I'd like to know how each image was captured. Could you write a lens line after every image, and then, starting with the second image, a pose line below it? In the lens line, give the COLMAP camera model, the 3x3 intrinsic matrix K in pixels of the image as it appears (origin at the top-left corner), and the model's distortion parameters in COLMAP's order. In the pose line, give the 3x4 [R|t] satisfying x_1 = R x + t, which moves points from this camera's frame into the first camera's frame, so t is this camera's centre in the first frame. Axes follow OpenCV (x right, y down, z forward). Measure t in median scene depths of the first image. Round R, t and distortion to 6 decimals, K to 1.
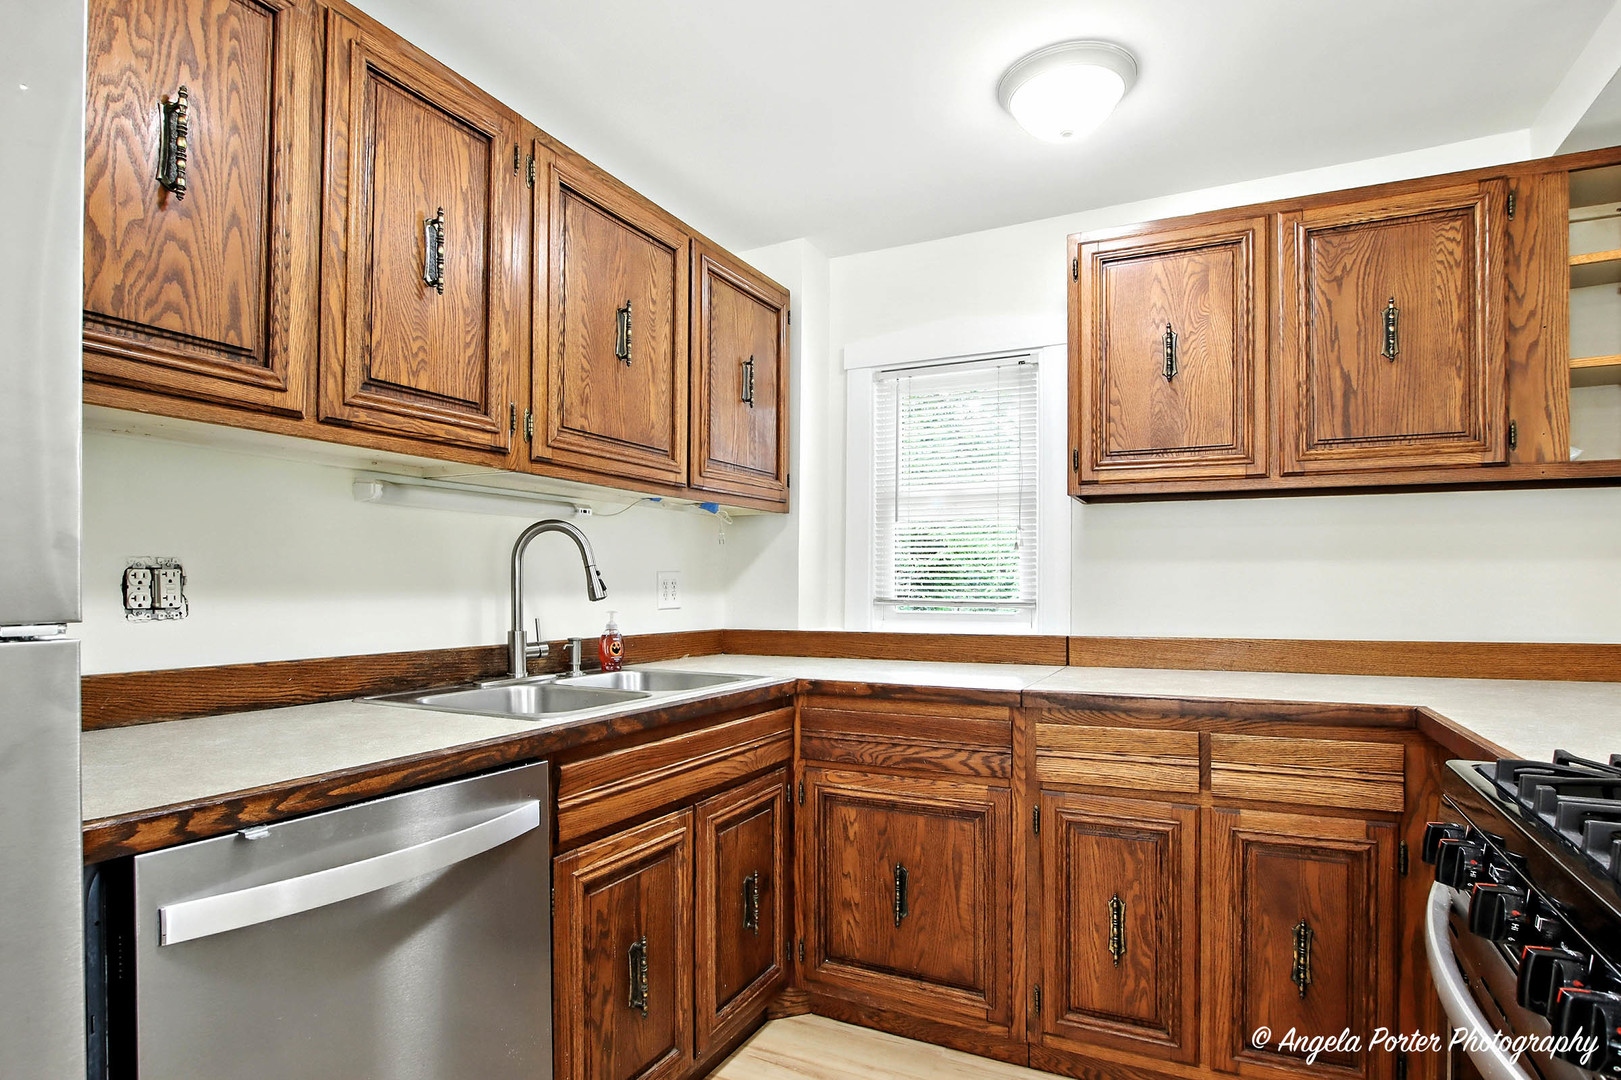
lens RADIAL K [[809.2, 0, 837.5], [0, 809.2, 582.6], [0, 0, 1]] dist [-0.025908, 0.001421]
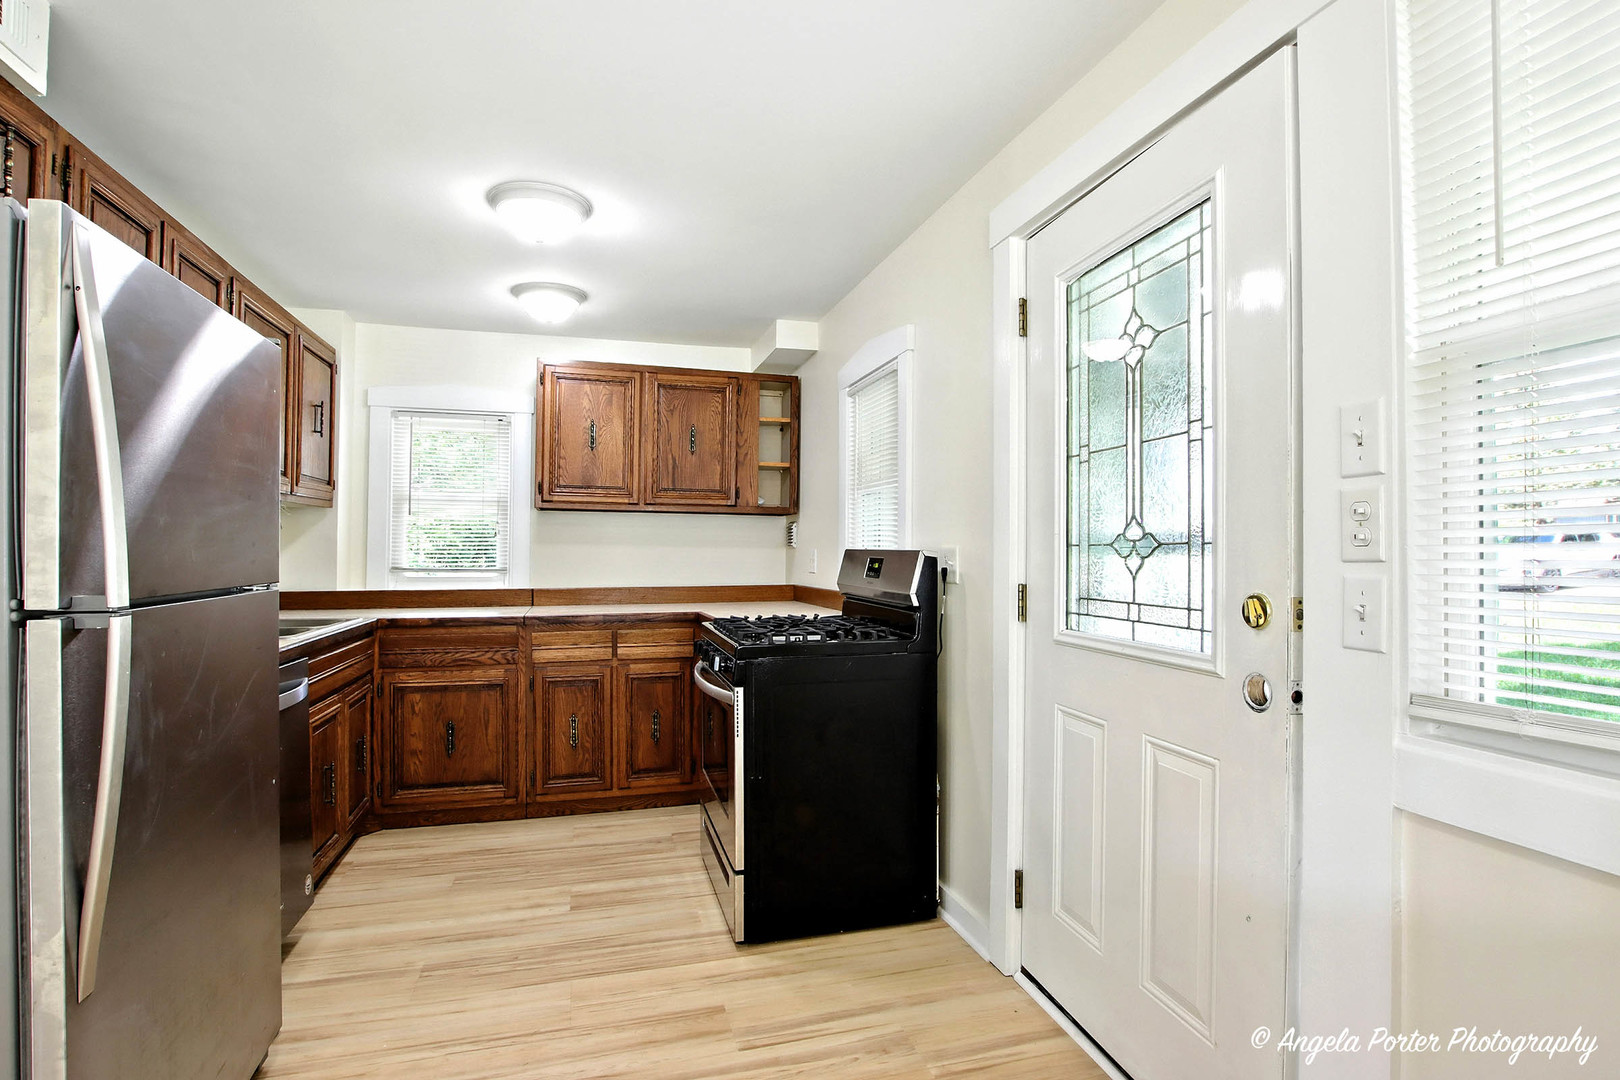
lens RADIAL K [[780.6, 0, 792.9], [0, 780.6, 542.9], [0, 0, 1]] dist [-0.024786, -0.001077]
pose [[0.754360, 0.010494, 0.656377, -0.460287], [-0.006145, 0.999941, -0.008925, -0.024017], [-0.656432, 0.002699, 0.754380, -0.733597]]
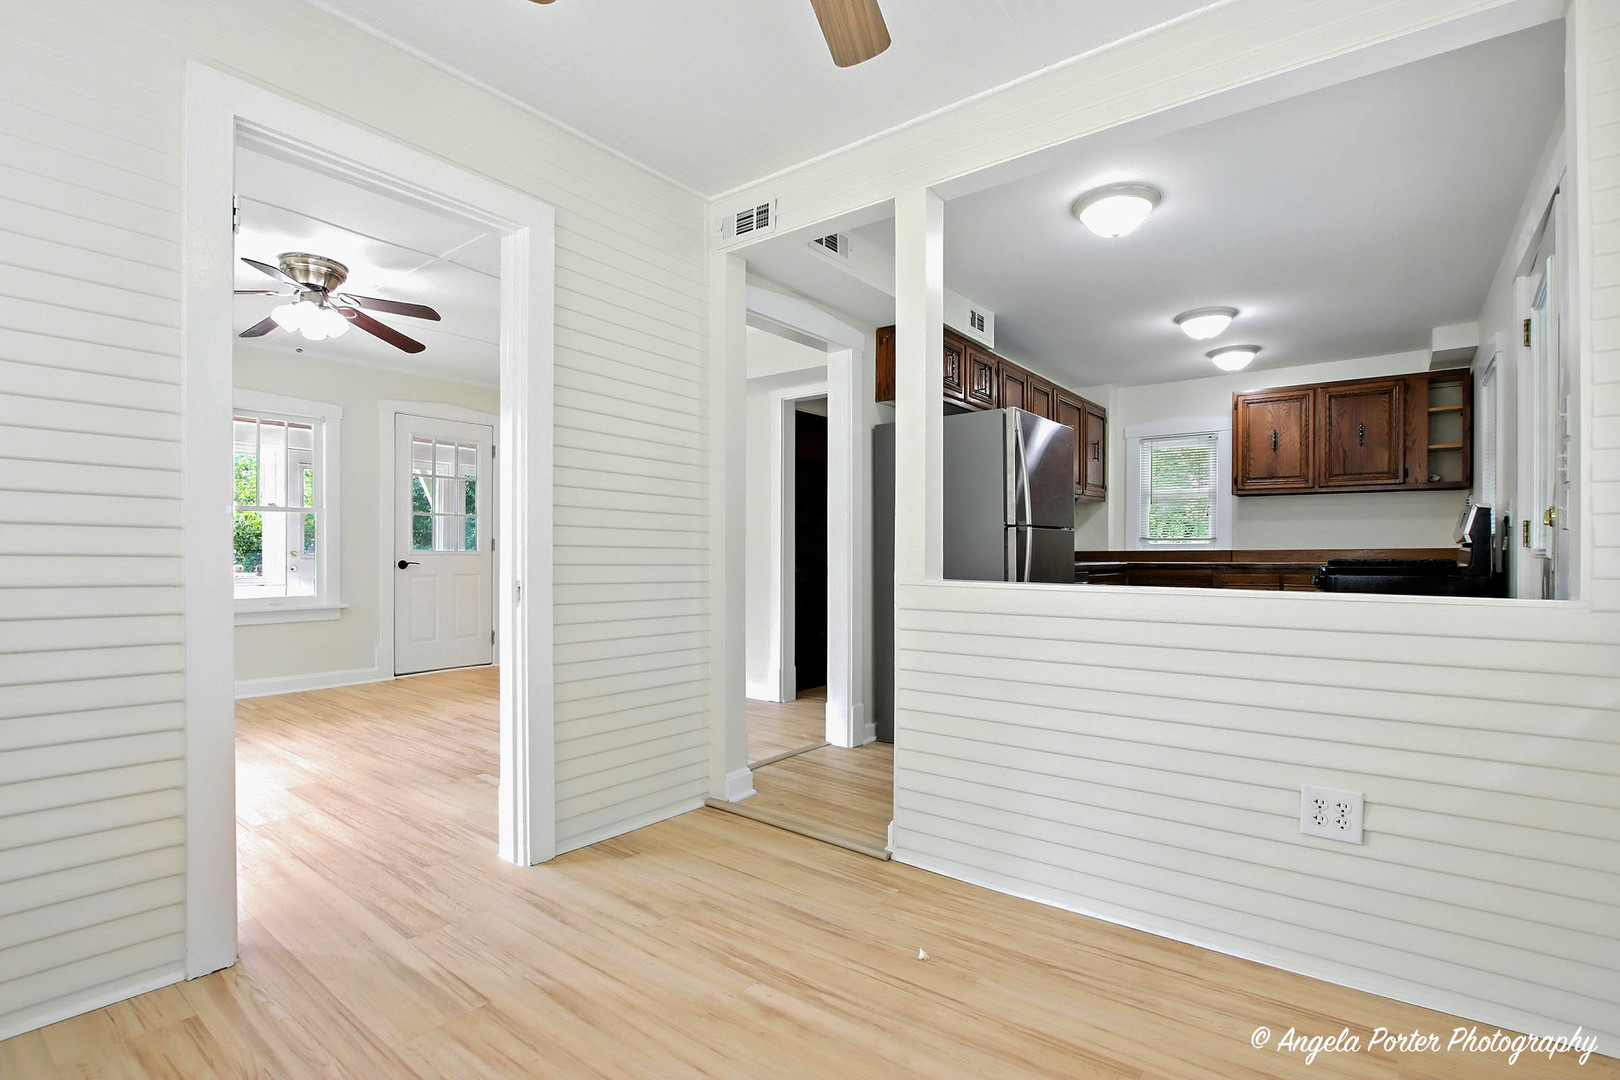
lens RADIAL K [[780.6, 0, 803.4], [0, 780.6, 556.1], [0, 0, 1]] dist [-0.024786, -0.001077]
pose [[0.976609, 0.002440, -0.215009, -0.594956], [-0.001697, 0.999992, 0.003641, 0.092655], [0.215016, -0.003191, 0.976605, -1.959025]]
